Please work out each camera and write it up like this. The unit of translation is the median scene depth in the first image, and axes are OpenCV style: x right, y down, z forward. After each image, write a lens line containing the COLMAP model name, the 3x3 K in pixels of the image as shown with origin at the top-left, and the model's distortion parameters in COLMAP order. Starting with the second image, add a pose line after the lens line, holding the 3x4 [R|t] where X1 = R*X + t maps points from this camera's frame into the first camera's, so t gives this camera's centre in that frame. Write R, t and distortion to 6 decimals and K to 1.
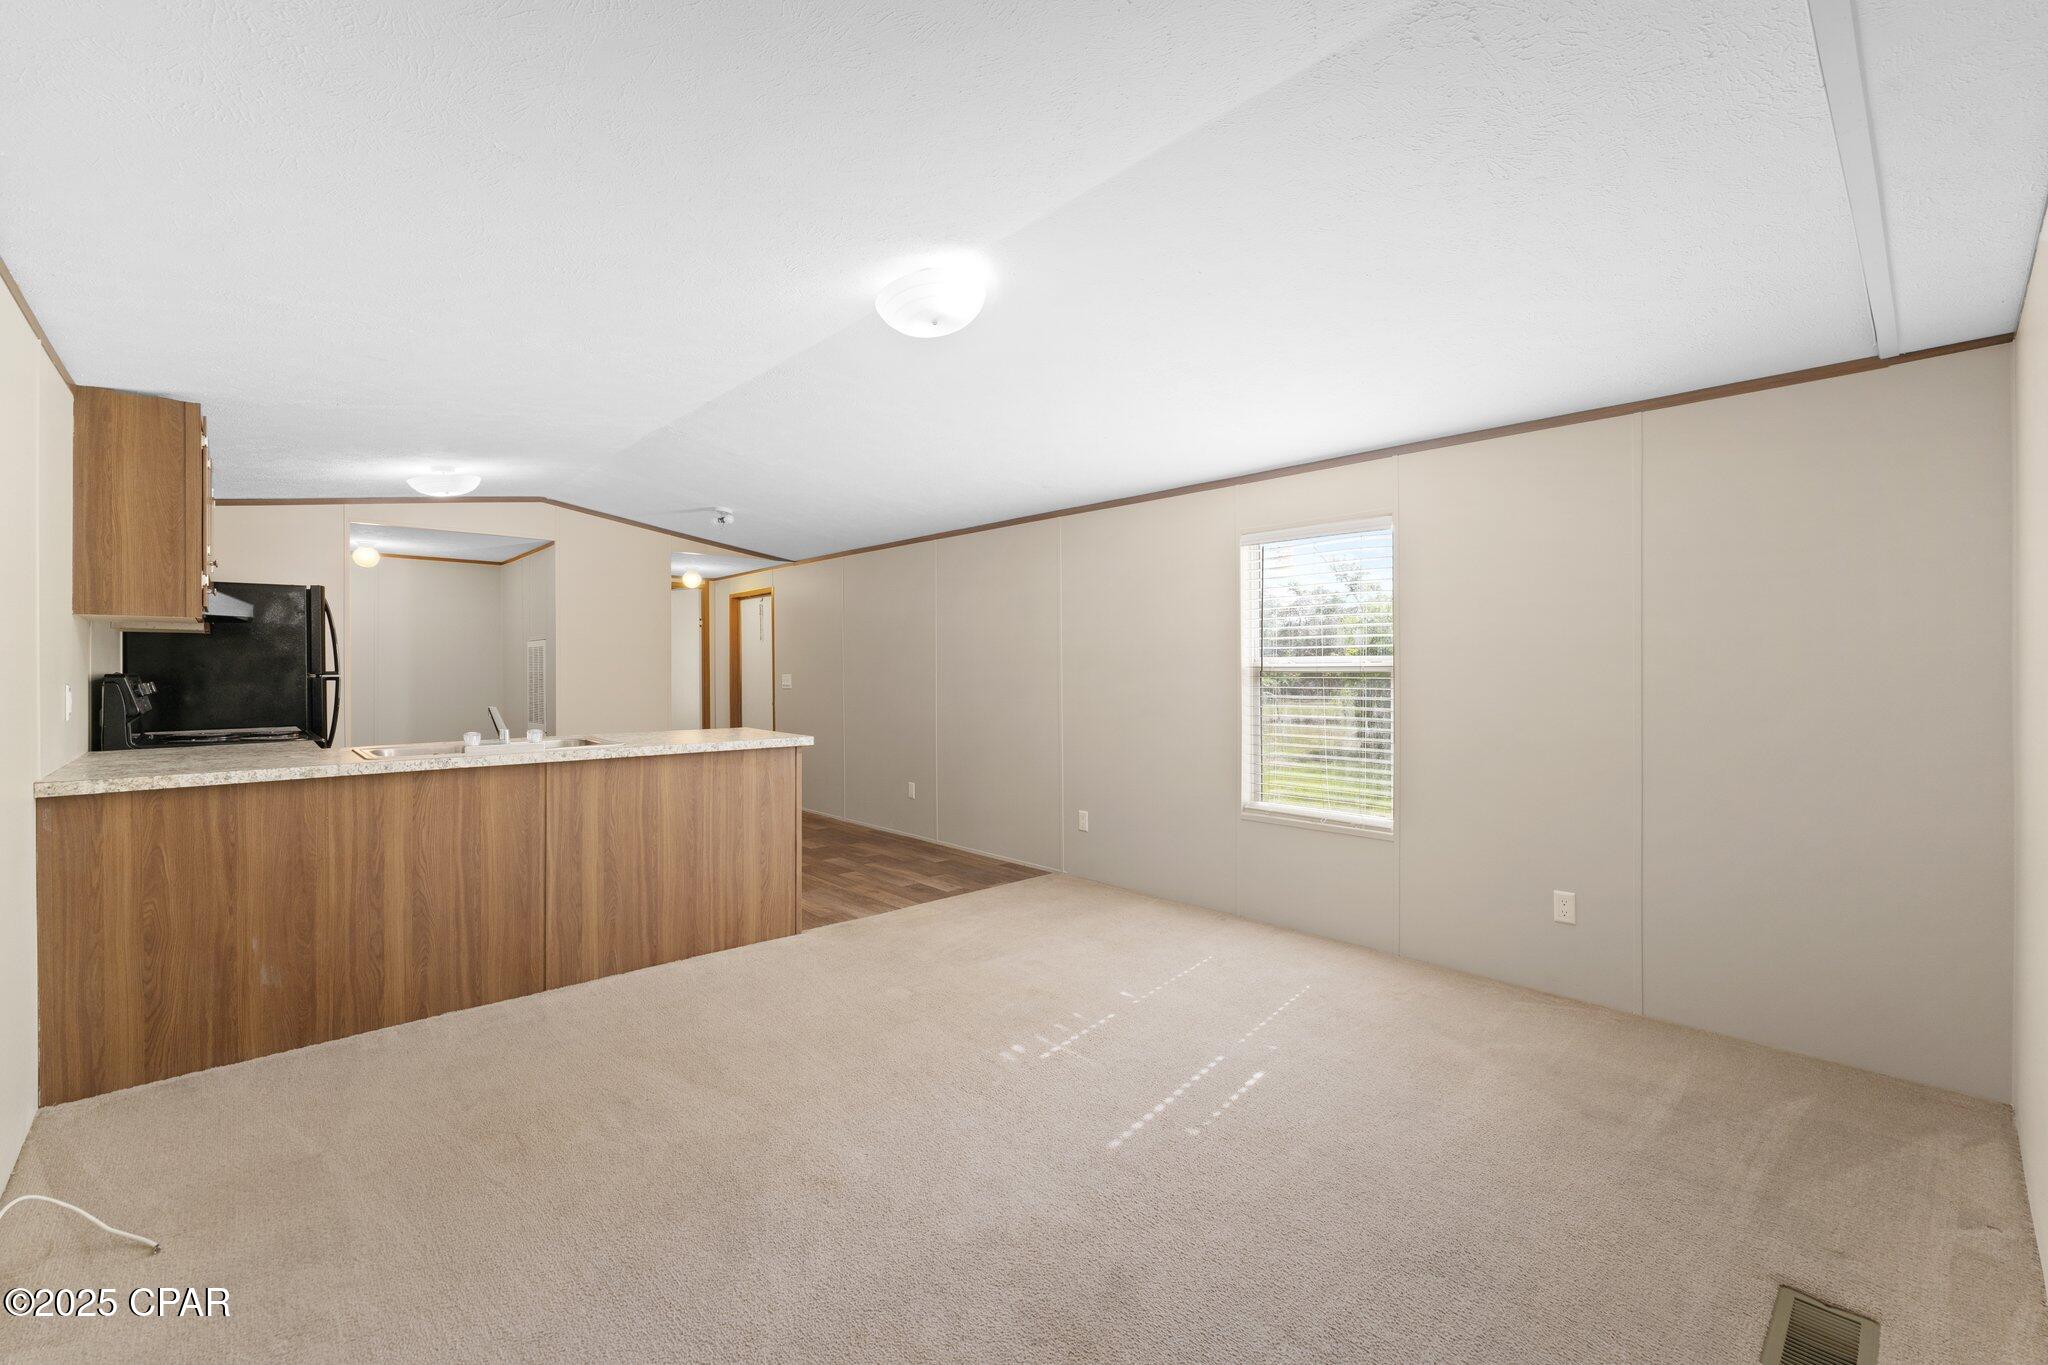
lens RADIAL K [[872.5, 0, 1027.7], [0, 872.5, 674.5], [0, 0, 1]] dist [0.000631, -0.000222]
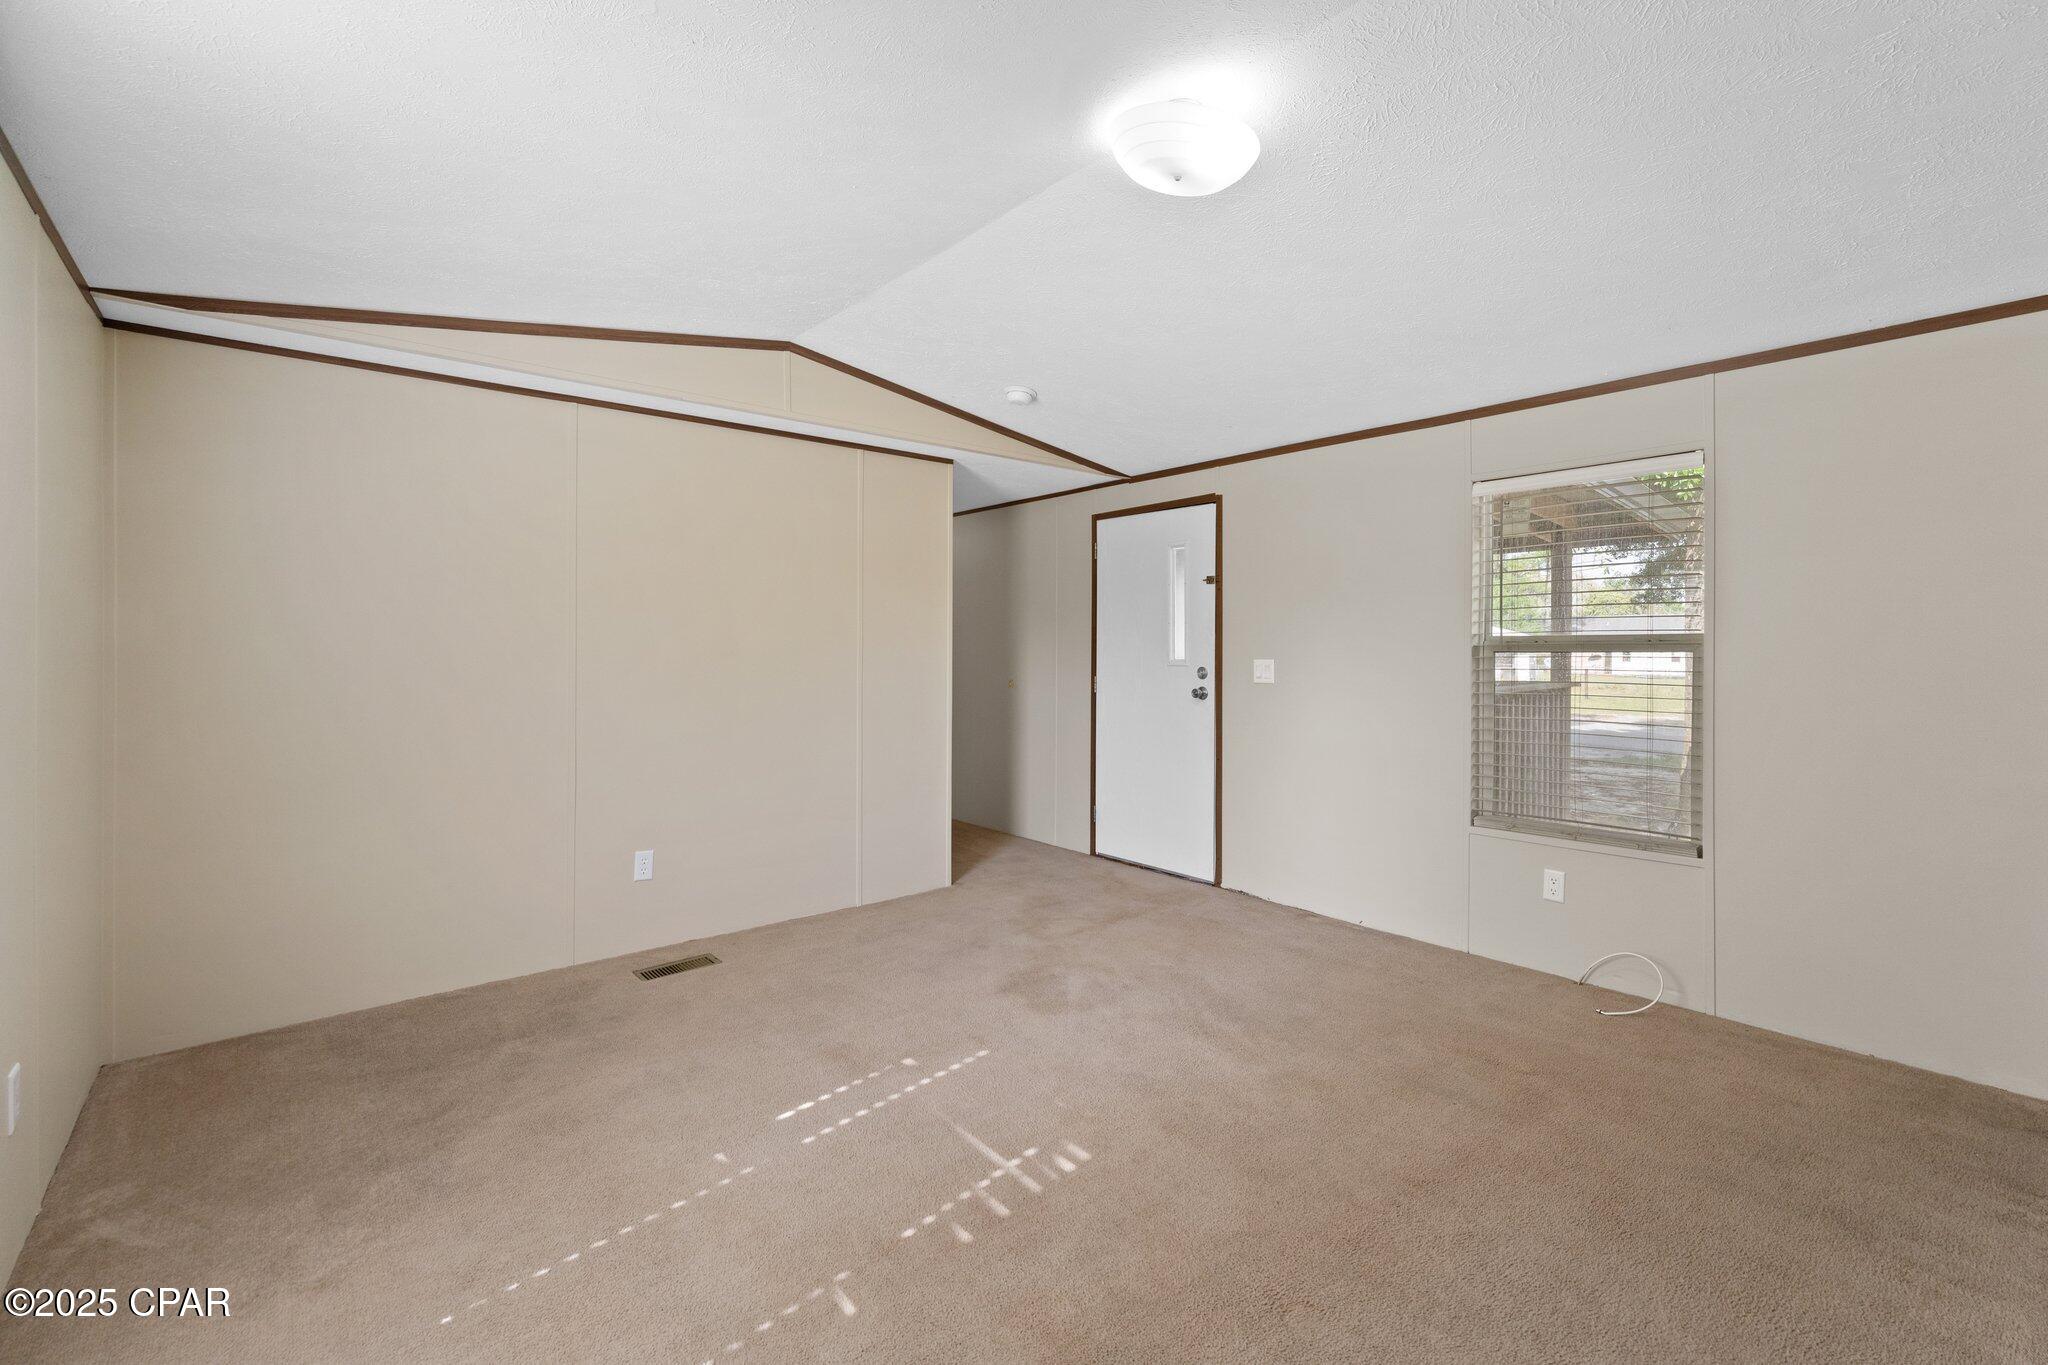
lens RADIAL K [[872.5, 0, 1039.8], [0, 872.5, 650.7], [0, 0, 1]] dist [0.000631, -0.000222]
pose [[-0.999183, -0.000767, 0.040398, -0.014773], [-0.000457, 0.999970, 0.007689, -0.007084], [-0.040402, 0.007665, -0.999154, 1.327912]]
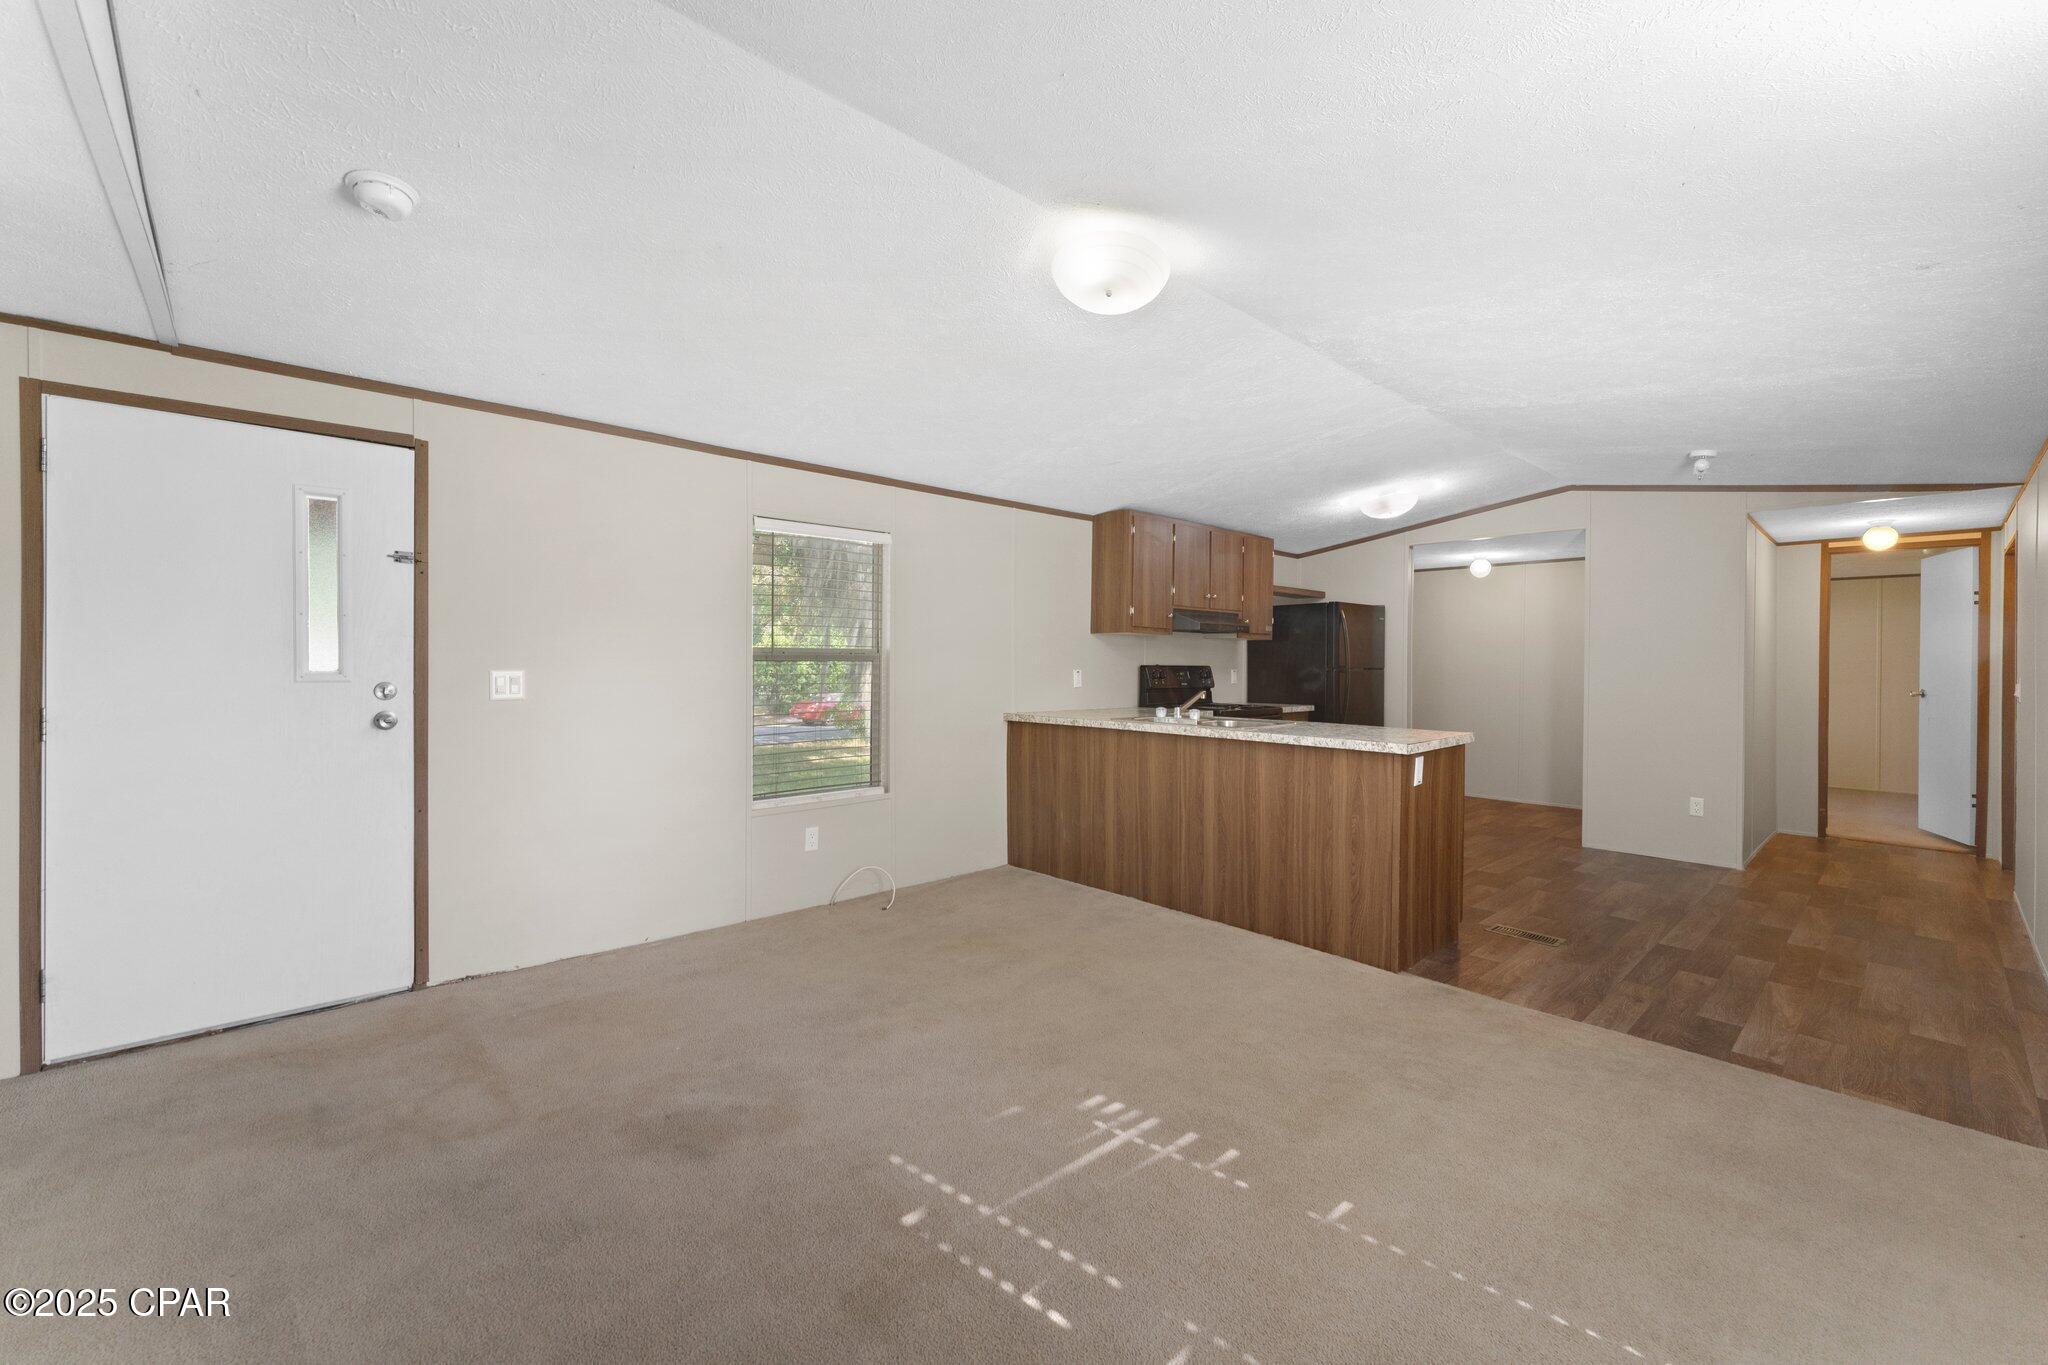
lens RADIAL K [[824.2, 0, 1016.1], [0, 824.2, 664.6], [0, 0, 1]] dist [0.002624, -0.000006]
pose [[-0.014024, 0.003731, -0.999895, 0.607113], [-0.014327, 0.999890, 0.003932, -0.003875], [0.999799, 0.014381, -0.013969, 0.695960]]
